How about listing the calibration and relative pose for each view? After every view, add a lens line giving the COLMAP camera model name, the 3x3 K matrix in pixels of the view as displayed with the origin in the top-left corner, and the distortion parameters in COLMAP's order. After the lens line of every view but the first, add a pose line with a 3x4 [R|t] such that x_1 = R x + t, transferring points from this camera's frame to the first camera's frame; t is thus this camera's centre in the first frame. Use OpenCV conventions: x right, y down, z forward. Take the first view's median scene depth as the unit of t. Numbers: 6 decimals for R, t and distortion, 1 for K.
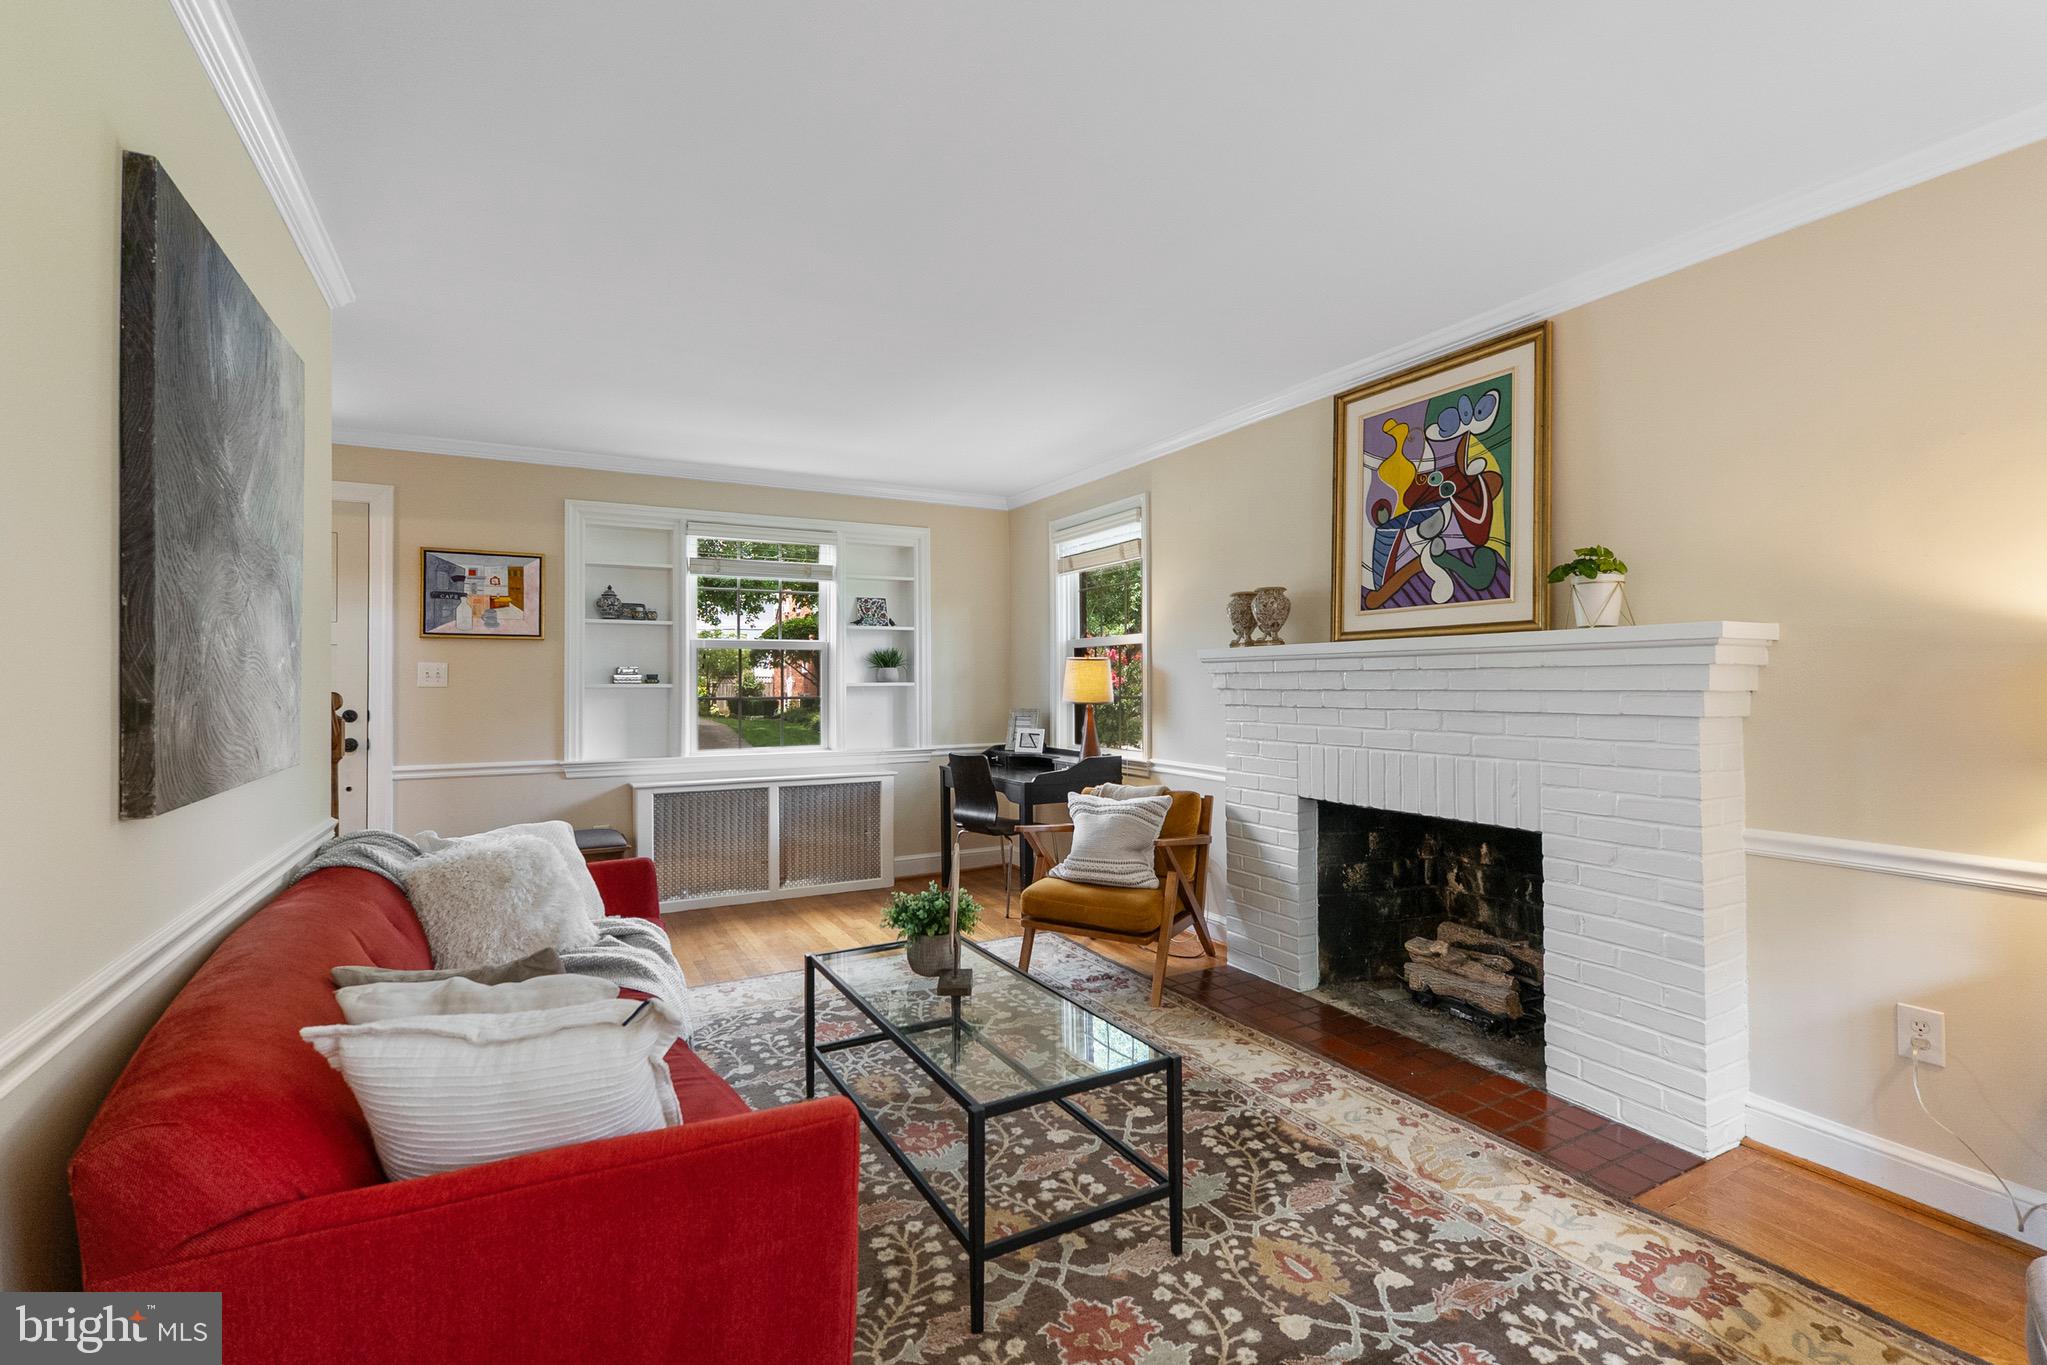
lens RADIAL K [[889.6, 0, 1018.3], [0, 889.6, 682.6], [0, 0, 1]] dist [-0.001182, 0.000284]
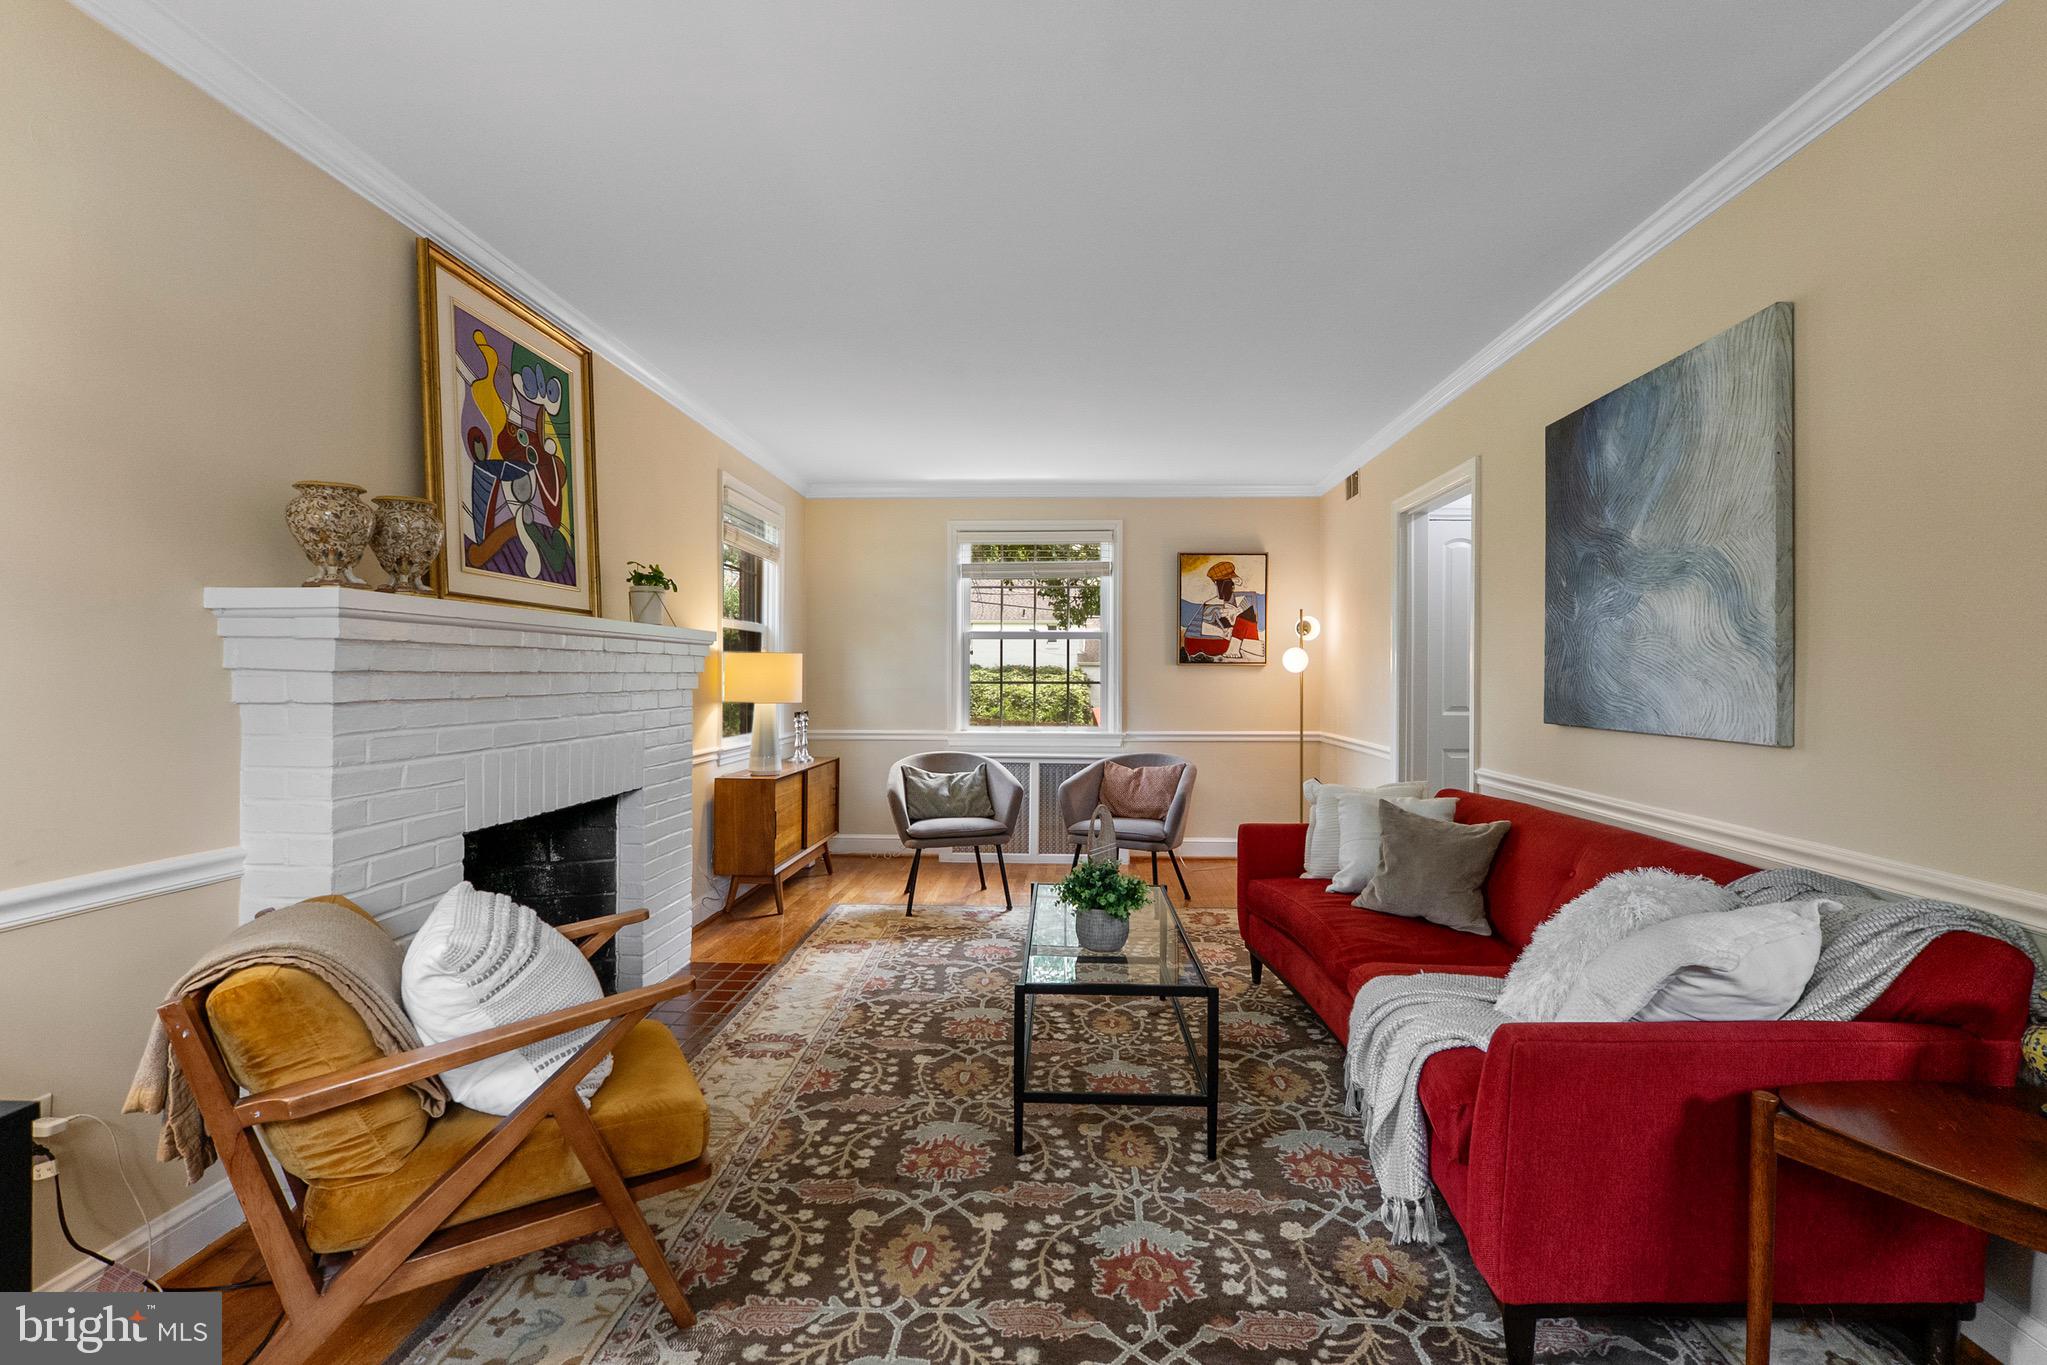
lens RADIAL K [[889.6, 0, 1025.1], [0, 889.6, 679.0], [0, 0, 1]] dist [-0.001182, 0.000284]
pose [[-0.846310, -0.001694, 0.532687, -0.449498], [0.001473, 0.999984, 0.005521, 0.010764], [-0.532688, 0.005457, -0.846294, 1.526090]]
